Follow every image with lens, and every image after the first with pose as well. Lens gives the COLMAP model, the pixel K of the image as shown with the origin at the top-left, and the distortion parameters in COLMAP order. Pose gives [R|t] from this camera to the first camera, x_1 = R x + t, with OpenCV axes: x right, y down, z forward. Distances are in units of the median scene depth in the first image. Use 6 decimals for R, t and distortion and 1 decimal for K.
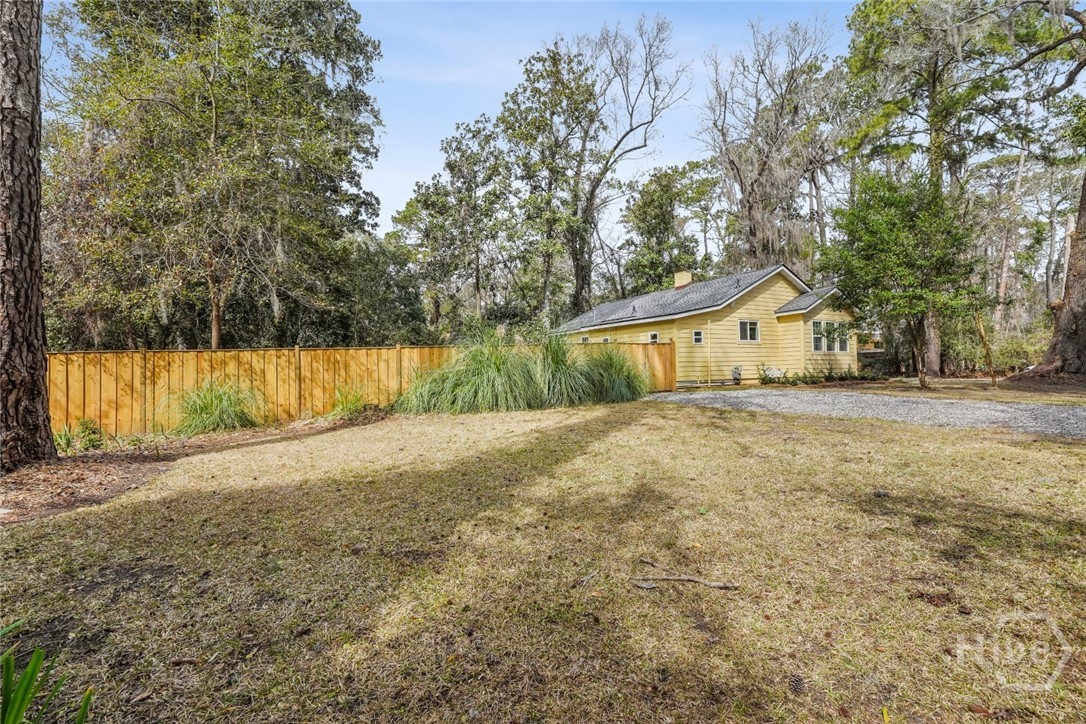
lens RADIAL K [[487.2, 0, 541.2], [0, 487.2, 348.6], [0, 0, 1]] dist [-0.022654, 0.010973]
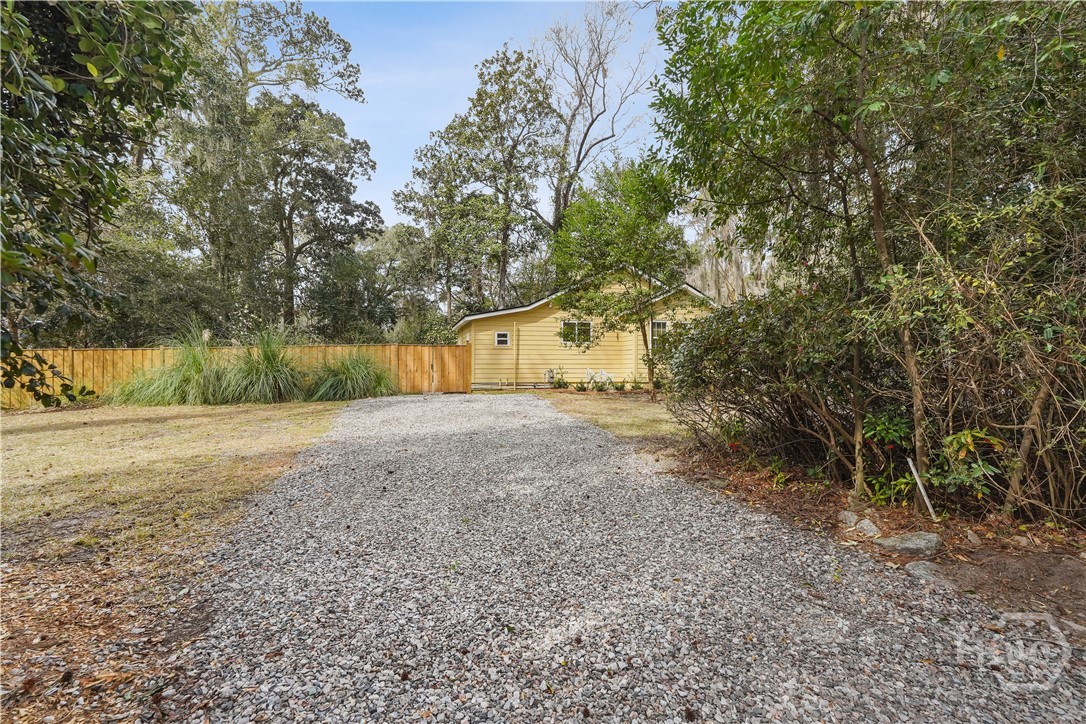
lens RADIAL K [[487.2, 0, 541.2], [0, 487.2, 348.6], [0, 0, 1]] dist [-0.022654, 0.010973]
pose [[0.969082, 0.011142, -0.246487, 0.660864], [-0.007819, 0.999865, 0.014455, -0.019501], [0.246614, -0.012080, 0.969038, 0.060656]]
